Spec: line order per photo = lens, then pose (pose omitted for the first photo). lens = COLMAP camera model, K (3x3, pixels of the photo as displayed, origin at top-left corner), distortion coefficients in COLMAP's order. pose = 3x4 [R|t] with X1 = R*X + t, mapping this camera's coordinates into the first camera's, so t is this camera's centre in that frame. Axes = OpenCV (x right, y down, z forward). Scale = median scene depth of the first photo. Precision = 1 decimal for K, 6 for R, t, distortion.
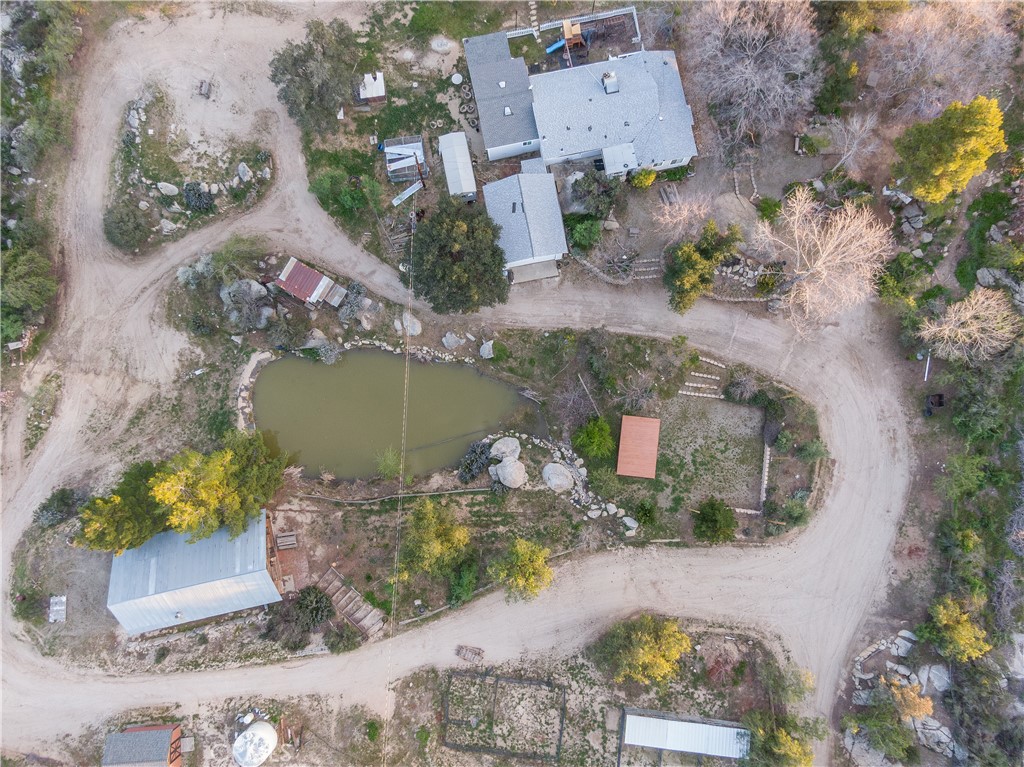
lens RADIAL K [[735.5, 0, 511.0], [0, 735.5, 390.8], [0, 0, 1]] dist [0.061813, -0.012305]
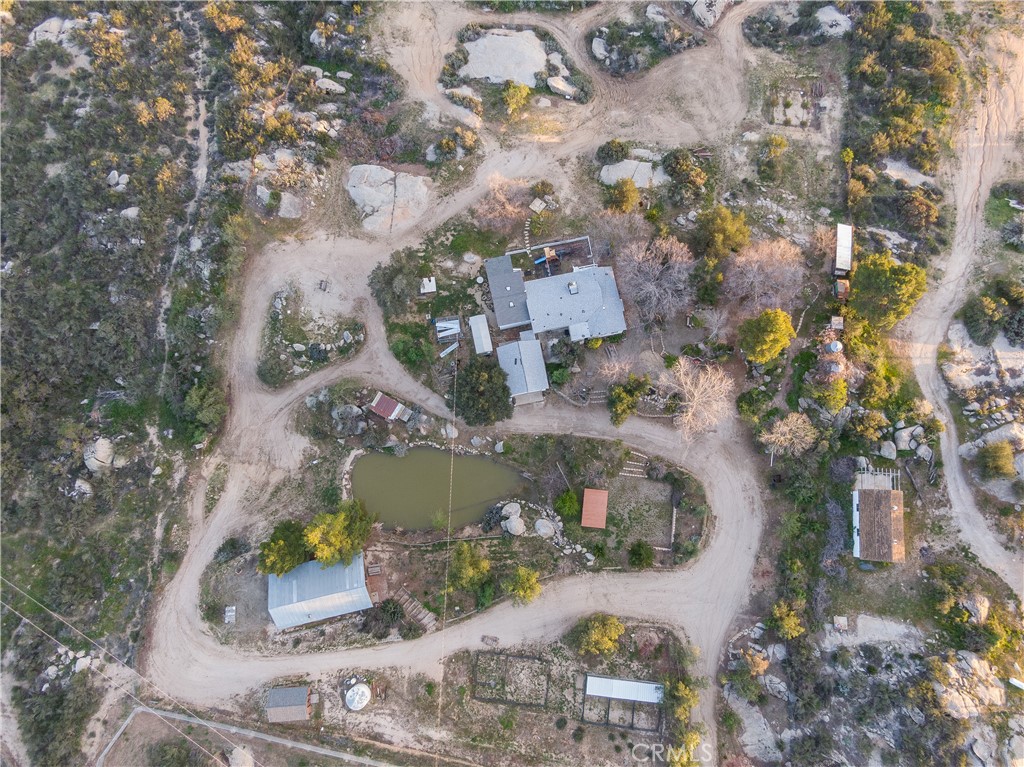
lens RADIAL K [[735.5, 0, 511.7], [0, 735.5, 389.4], [0, 0, 1]] dist [0.061813, -0.012305]
pose [[0.999979, -0.006431, 0.000443, -0.005970], [0.006446, 0.996770, -0.080047, -0.054557], [0.000073, 0.080048, 0.996791, -0.611465]]
